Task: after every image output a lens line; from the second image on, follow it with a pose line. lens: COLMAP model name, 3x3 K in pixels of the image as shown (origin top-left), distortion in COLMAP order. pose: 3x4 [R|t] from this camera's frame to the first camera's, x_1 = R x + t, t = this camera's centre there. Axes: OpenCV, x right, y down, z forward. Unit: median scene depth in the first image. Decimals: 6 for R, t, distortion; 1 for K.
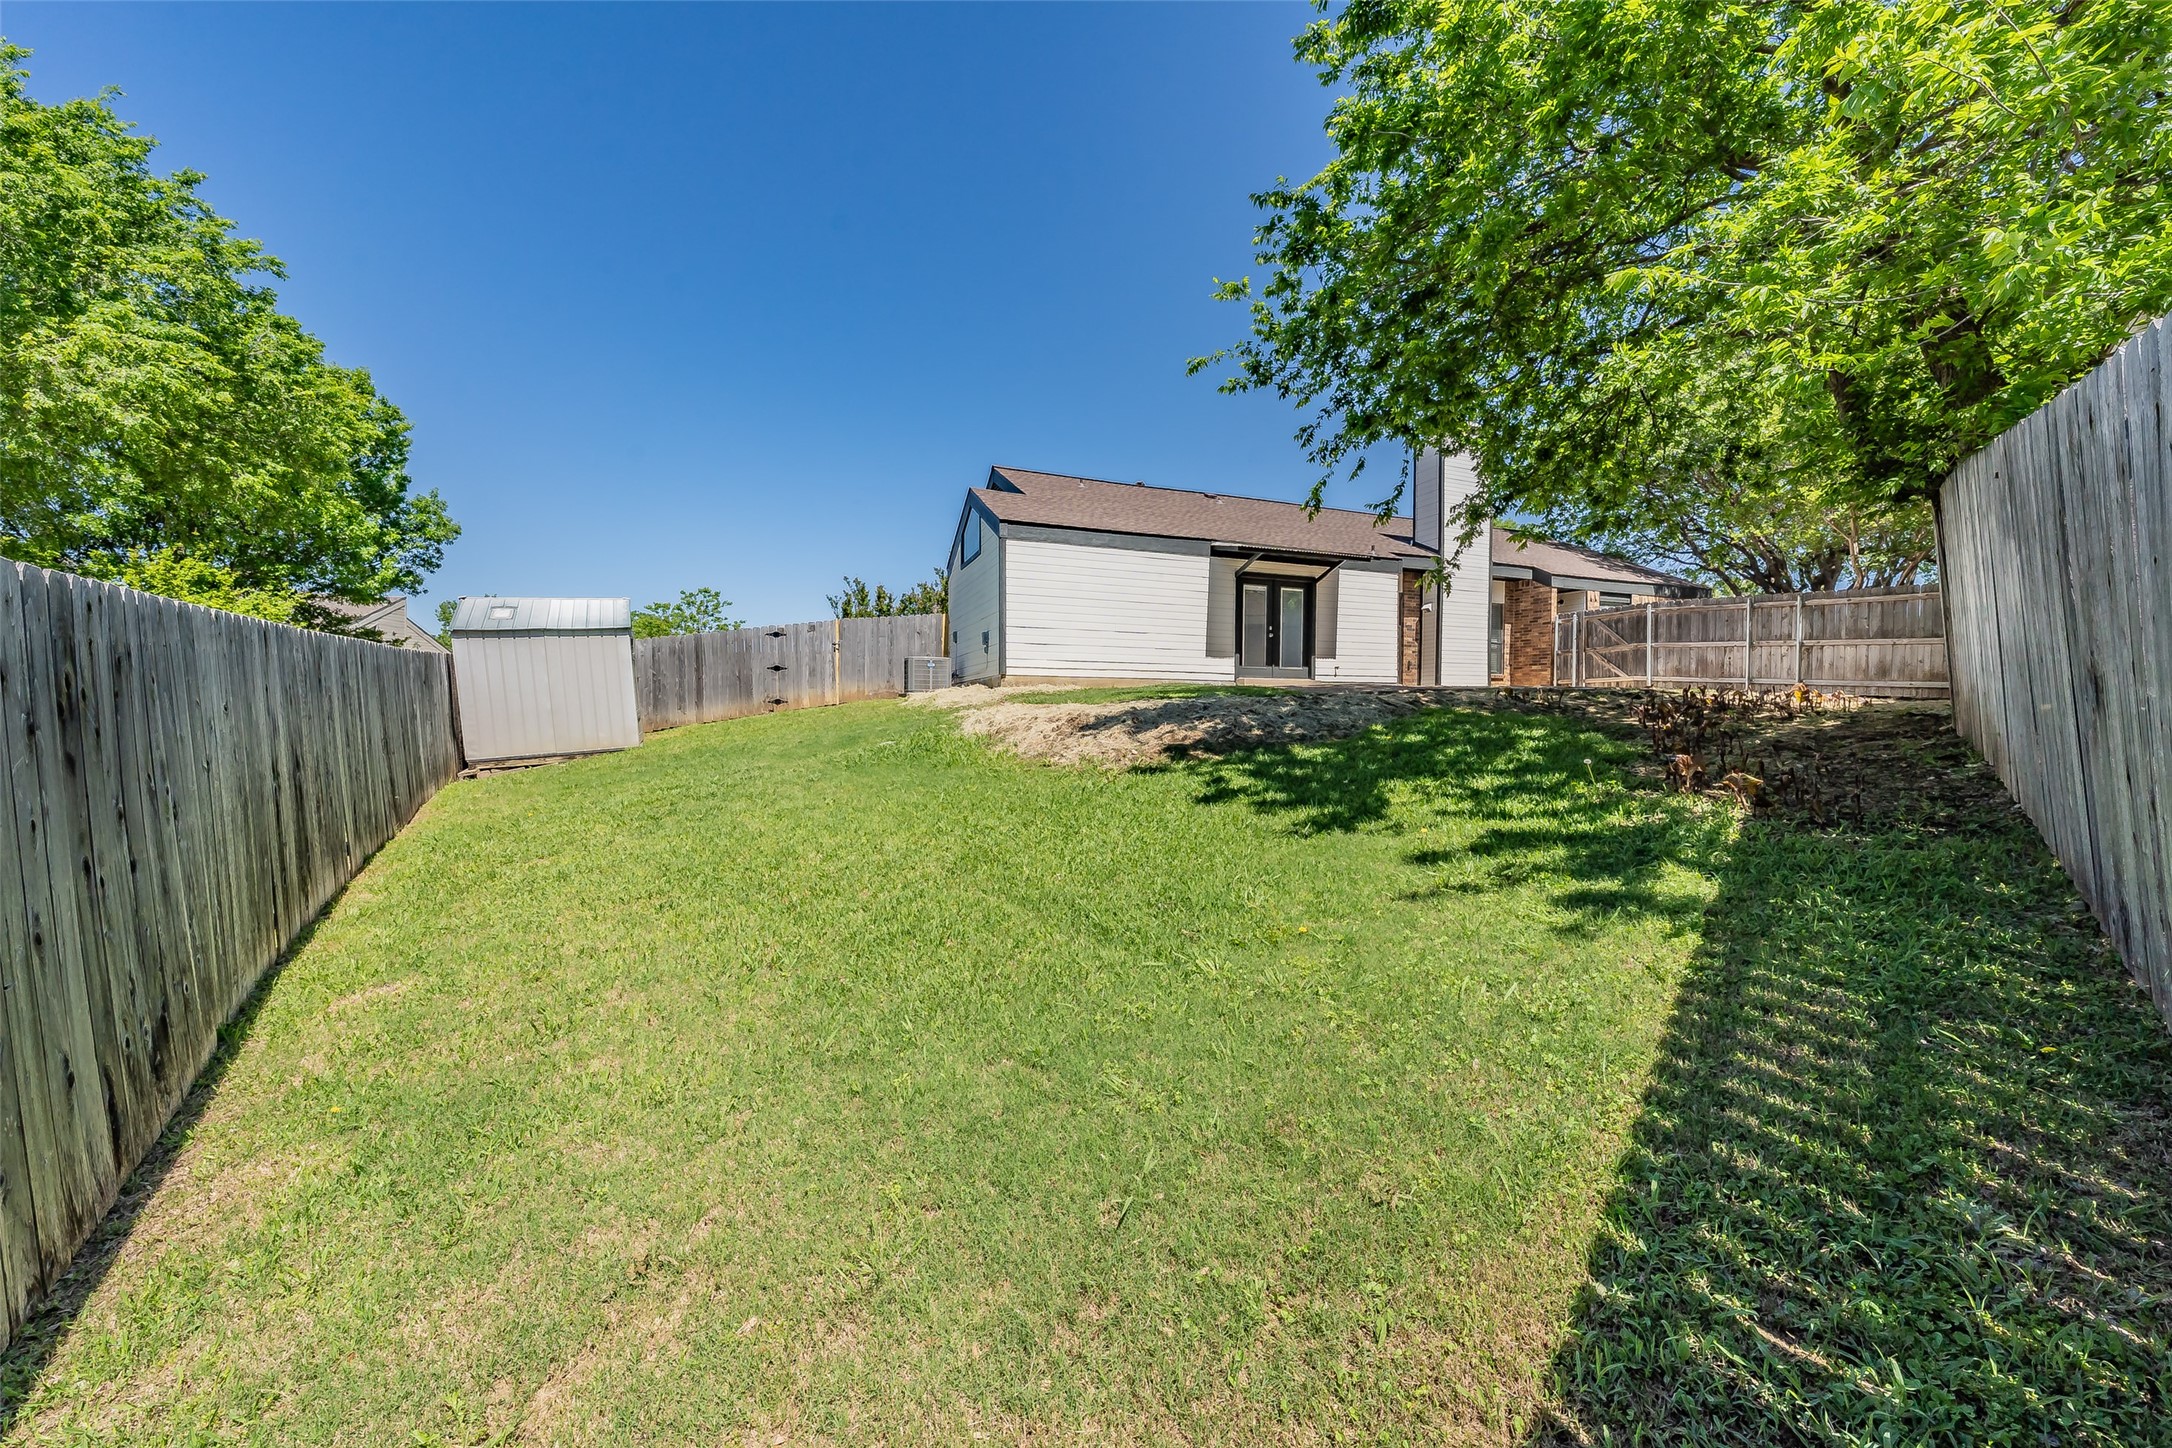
lens RADIAL K [[755.4, 0, 1086.0], [0, 755.4, 724.0], [0, 0, 1]] dist [0.000919, 0.000052]
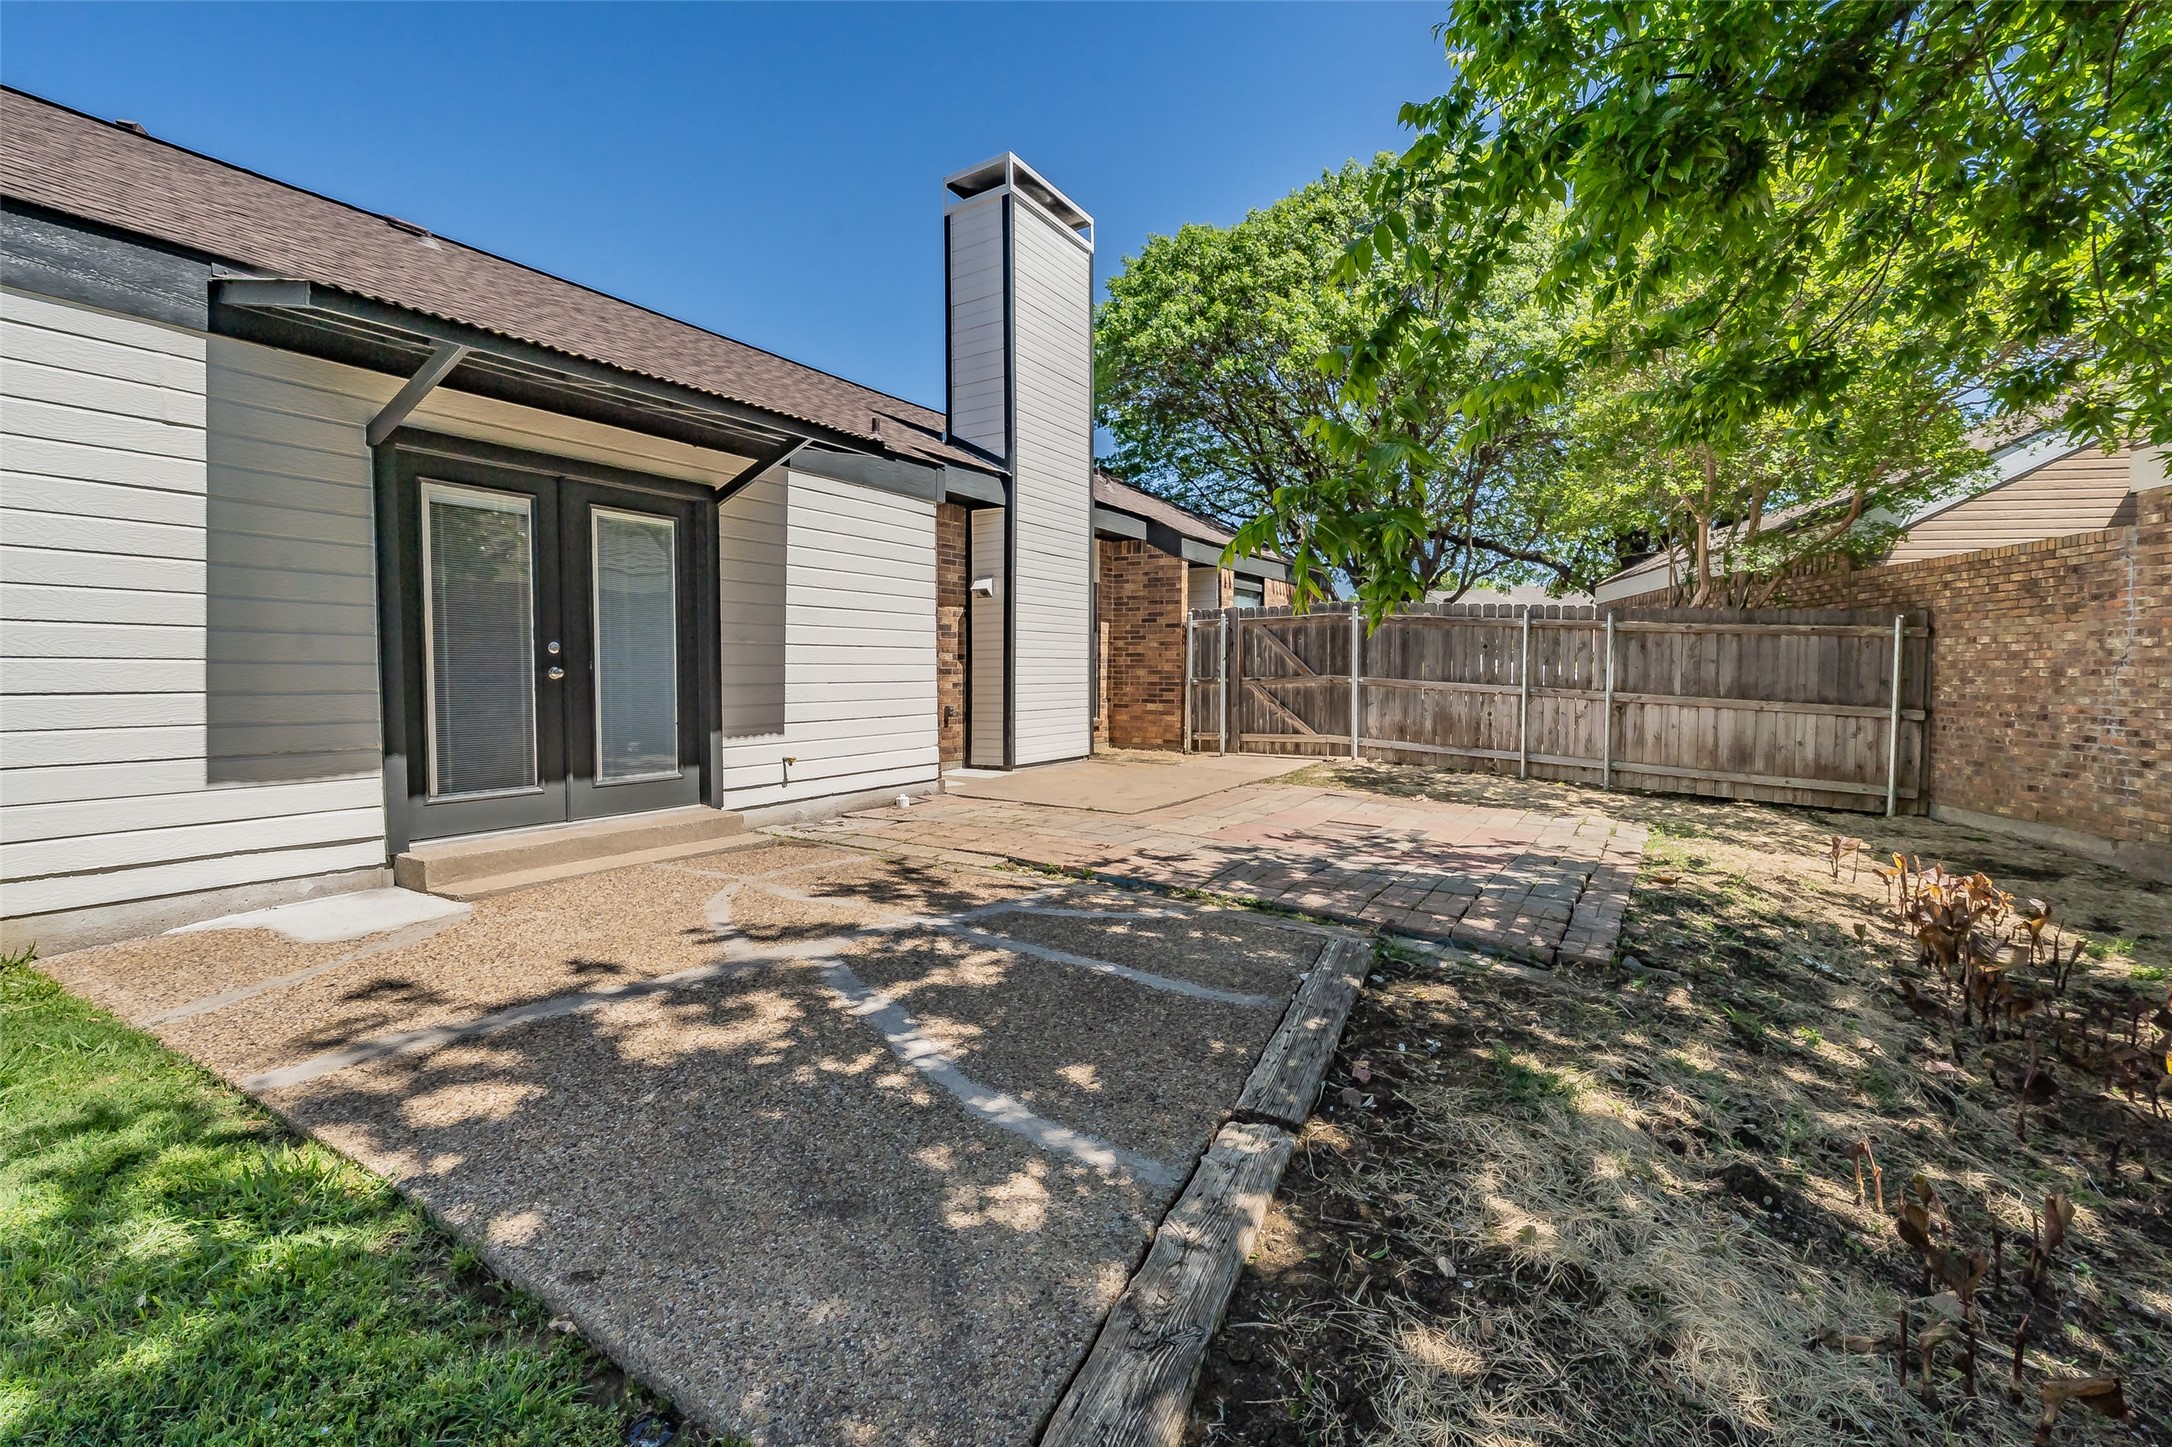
lens RADIAL K [[949.9, 0, 1086.0], [0, 949.9, 723.5], [0, 0, 1]] dist [0.011686, 0.000005]
pose [[0.805461, -0.037381, 0.591469, 0.184618], [0.018597, 0.999112, 0.037818, -0.103905], [-0.592357, -0.019461, 0.805440, 0.567431]]
